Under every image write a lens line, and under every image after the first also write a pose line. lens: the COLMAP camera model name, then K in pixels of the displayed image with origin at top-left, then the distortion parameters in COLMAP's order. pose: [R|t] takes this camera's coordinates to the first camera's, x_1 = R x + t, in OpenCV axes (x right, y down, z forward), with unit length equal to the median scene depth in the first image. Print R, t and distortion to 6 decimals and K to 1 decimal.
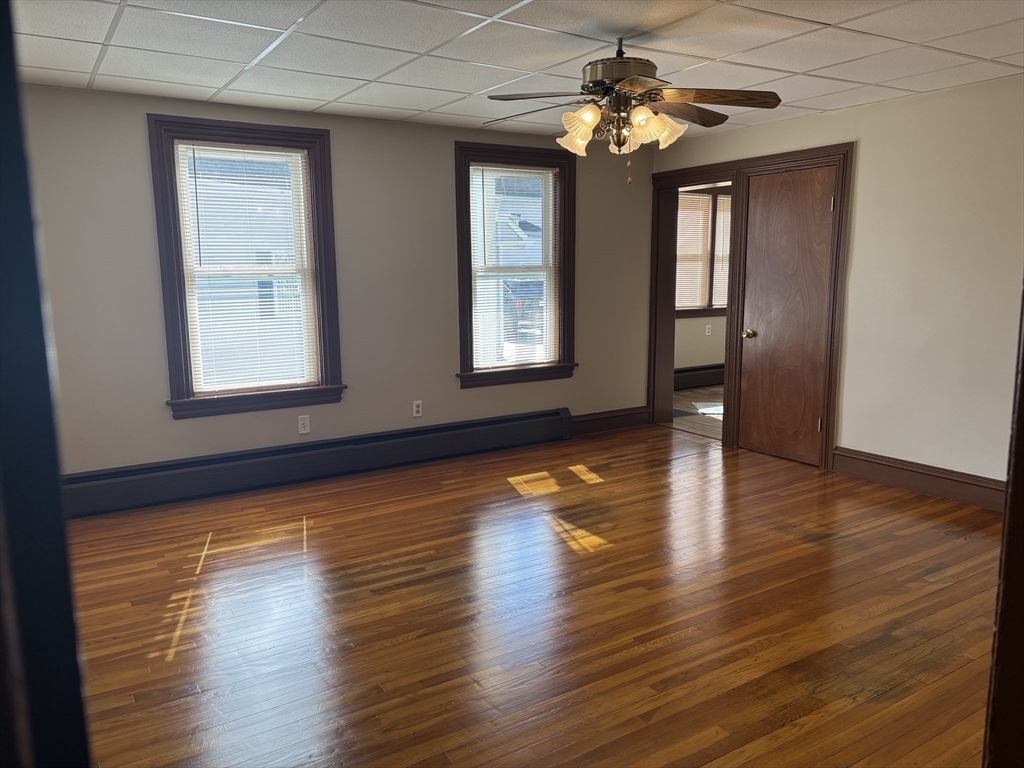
lens RADIAL K [[778.8, 0, 509.0], [0, 778.8, 386.5], [0, 0, 1]] dist [0.010608, 0.003932]
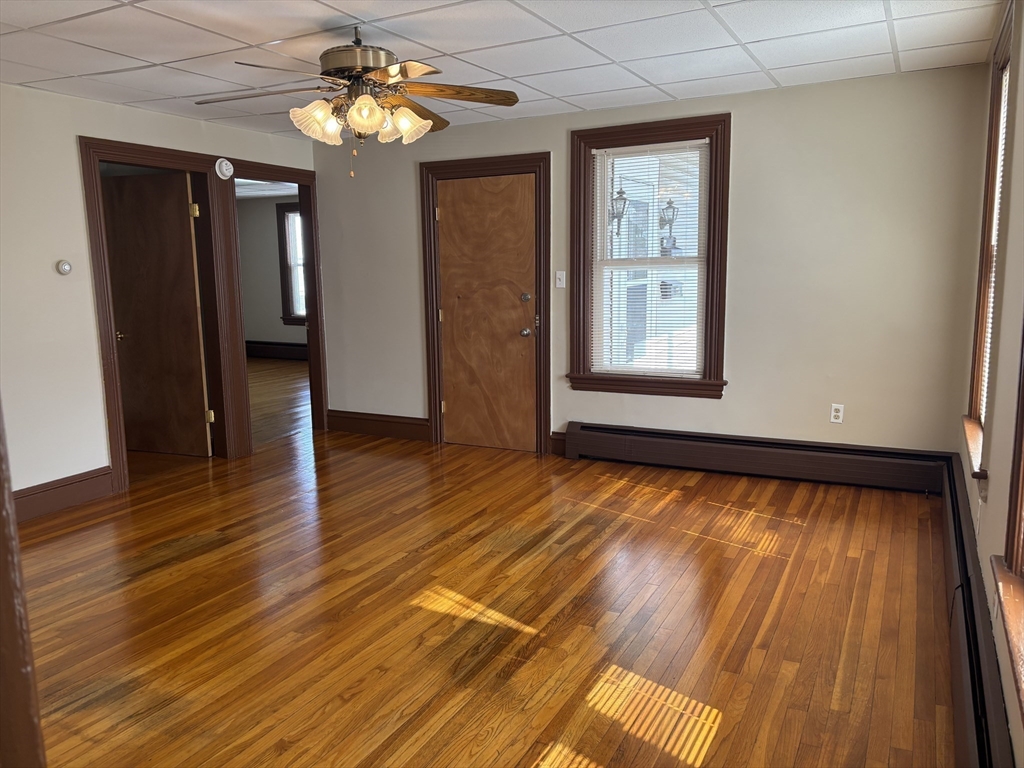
lens RADIAL K [[778.8, 0, 509.6], [0, 778.8, 384.5], [0, 0, 1]] dist [0.010608, 0.003932]
pose [[-0.872302, 0.101641, -0.478288, 0.376587], [-0.047499, 0.955917, 0.289771, -0.239342], [0.486656, 0.275486, -0.829020, 1.563135]]
